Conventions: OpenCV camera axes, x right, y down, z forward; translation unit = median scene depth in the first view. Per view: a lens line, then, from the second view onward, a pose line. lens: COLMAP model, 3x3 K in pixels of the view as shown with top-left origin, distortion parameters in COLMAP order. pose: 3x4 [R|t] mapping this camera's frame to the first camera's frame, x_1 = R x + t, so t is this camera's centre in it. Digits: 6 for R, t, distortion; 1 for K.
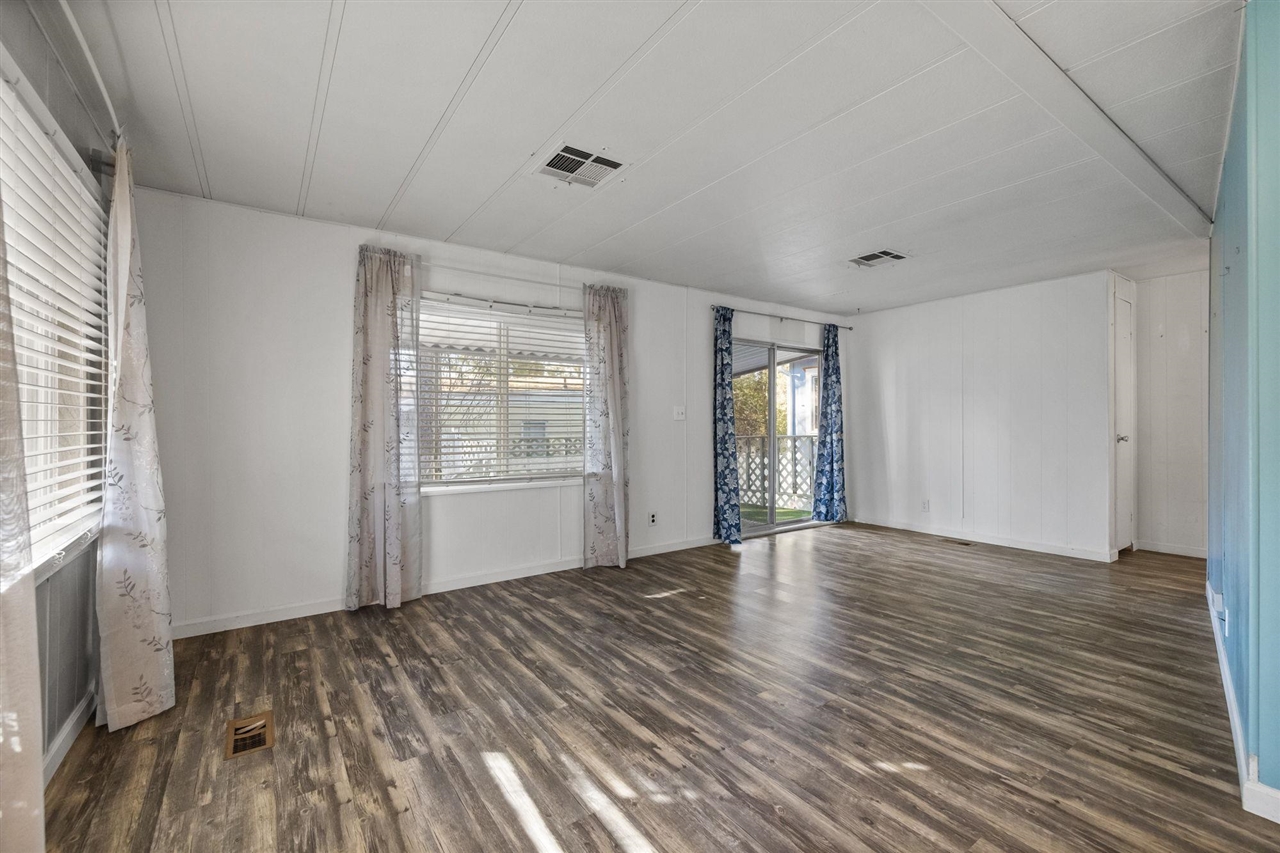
lens RADIAL K [[548.5, 0, 637.0], [0, 548.5, 429.7], [0, 0, 1]] dist [0.001167, 0.000349]
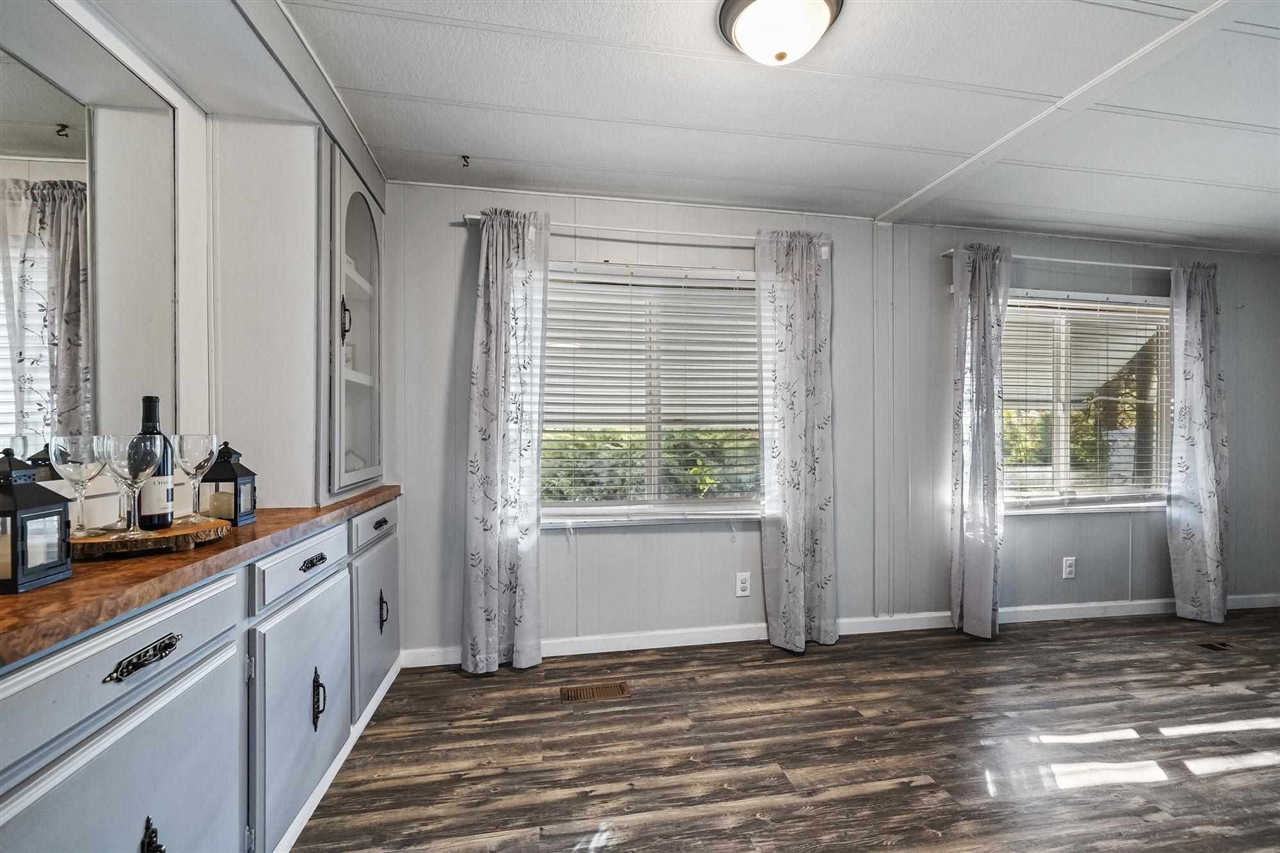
lens RADIAL K [[548.5, 0, 665.8], [0, 548.5, 431.9], [0, 0, 1]] dist [0.001167, 0.000349]
pose [[-0.397064, -0.006367, -0.917769, 0.997595], [-0.016702, 0.999860, 0.000289, 0.000487], [0.917639, 0.015443, -0.397115, 0.162149]]
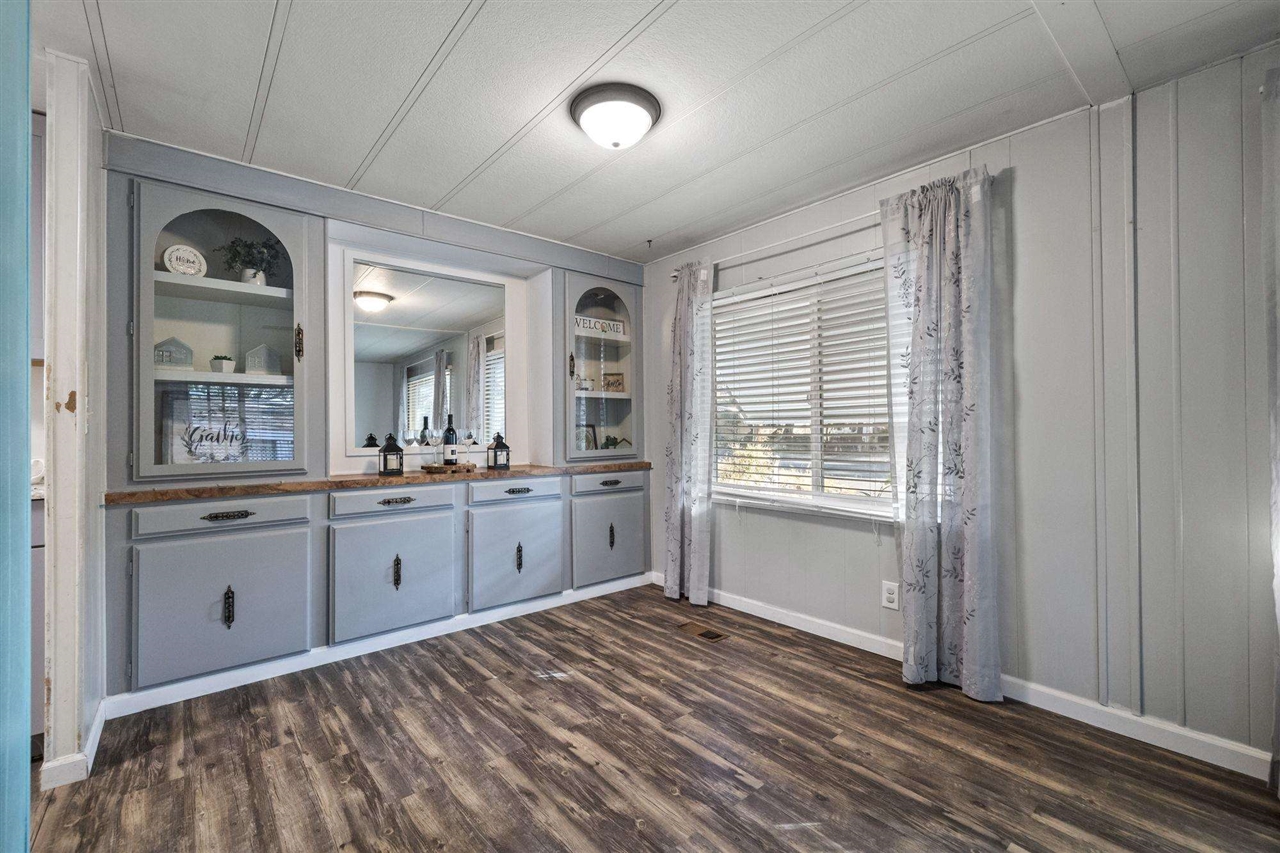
lens RADIAL K [[548.5, 0, 645.5], [0, 548.5, 424.5], [0, 0, 1]] dist [0.001167, 0.000349]
pose [[-0.994442, -0.000120, -0.105287, 0.425477], [-0.001067, 0.999960, 0.008933, -0.012352], [0.105282, 0.008996, -0.994402, 0.856292]]
